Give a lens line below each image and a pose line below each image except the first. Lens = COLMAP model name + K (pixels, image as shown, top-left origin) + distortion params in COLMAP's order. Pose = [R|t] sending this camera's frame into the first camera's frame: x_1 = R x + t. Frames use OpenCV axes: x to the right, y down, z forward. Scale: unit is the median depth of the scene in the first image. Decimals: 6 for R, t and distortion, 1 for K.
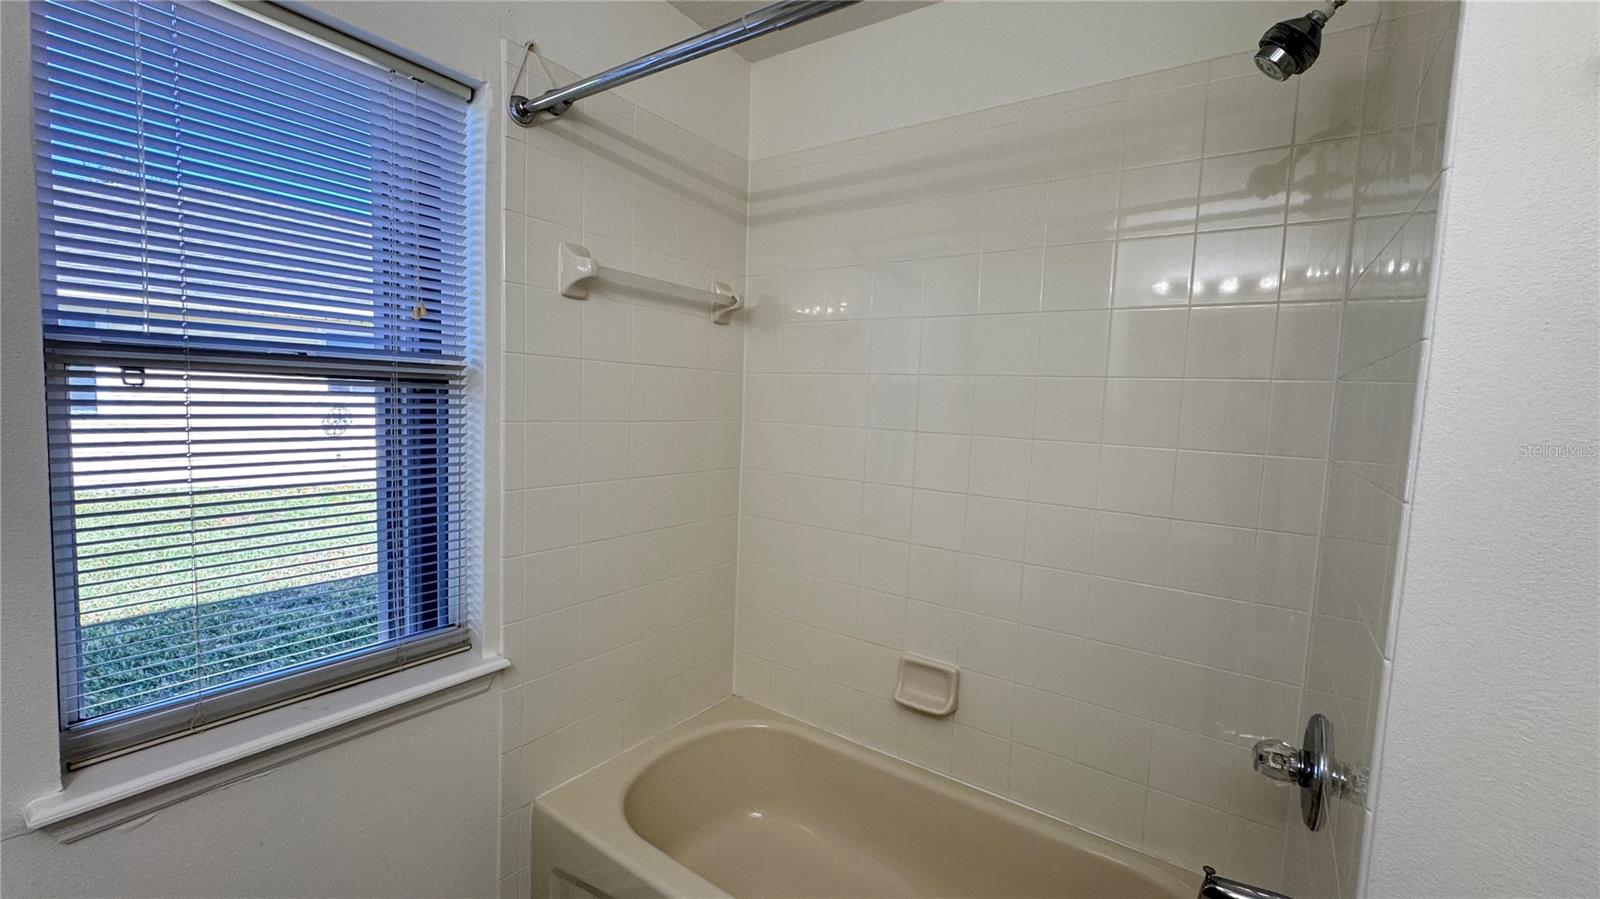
lens RADIAL K [[644.1, 0, 800.9], [0, 644.1, 449.8], [0, 0, 1]] dist [-0.002478, -0.000547]
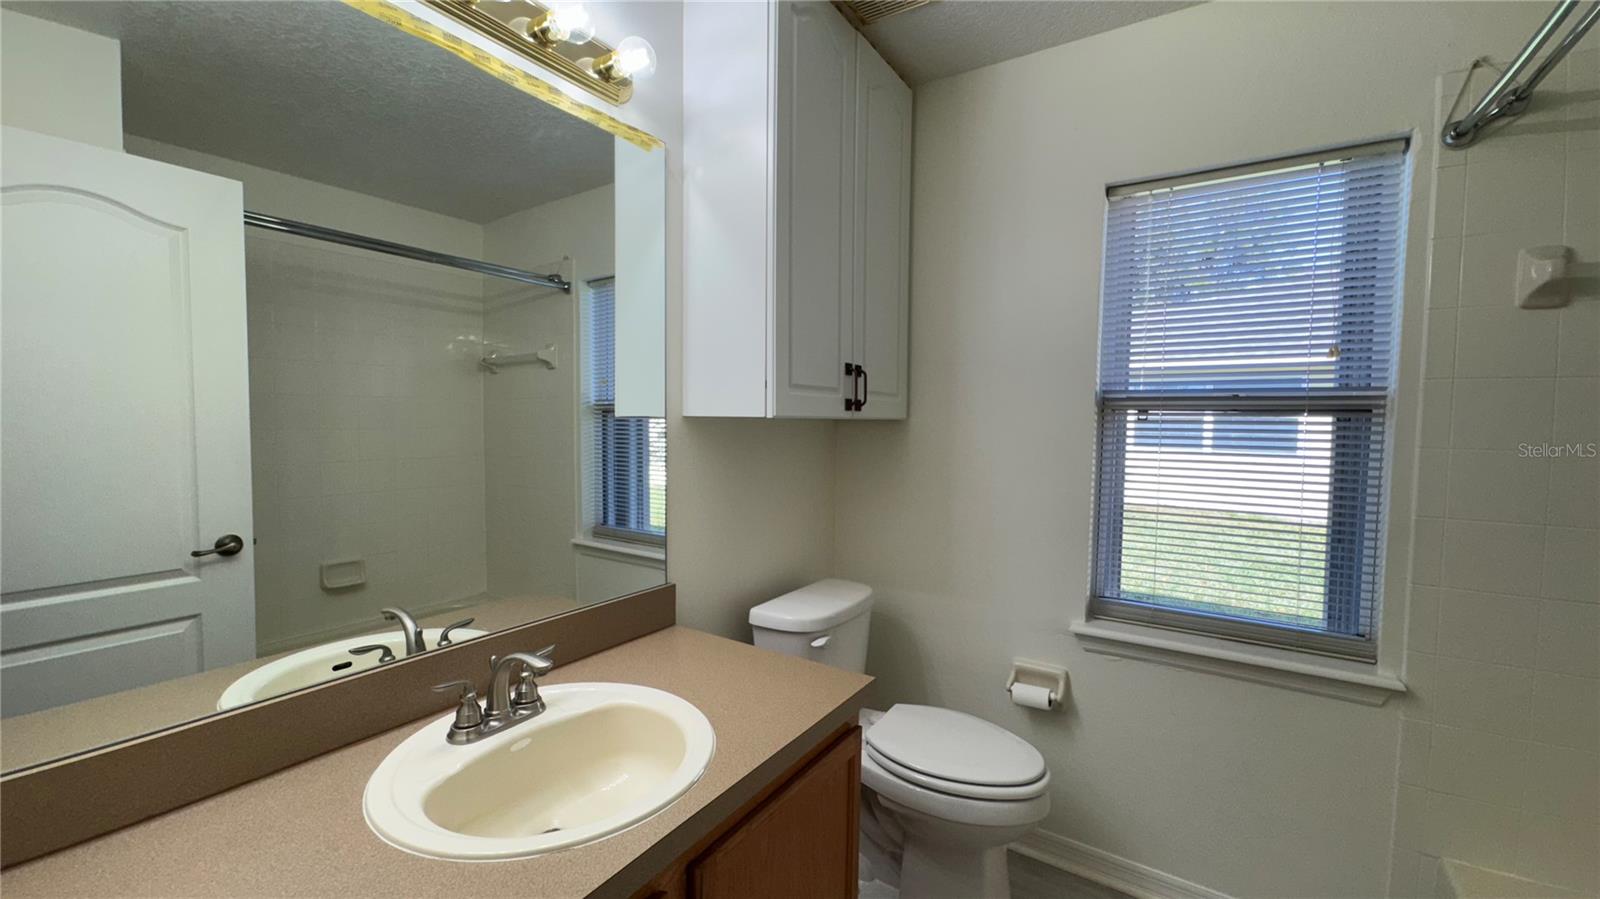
lens RADIAL K [[644.1, 0, 800.9], [0, 644.1, 449.8], [0, 0, 1]] dist [-0.002478, -0.000547]
pose [[0.045720, 0.010884, -0.998895, 0.500373], [-0.087704, 0.996123, 0.006840, 0.038039], [0.995097, 0.087294, 0.046497, -0.012128]]
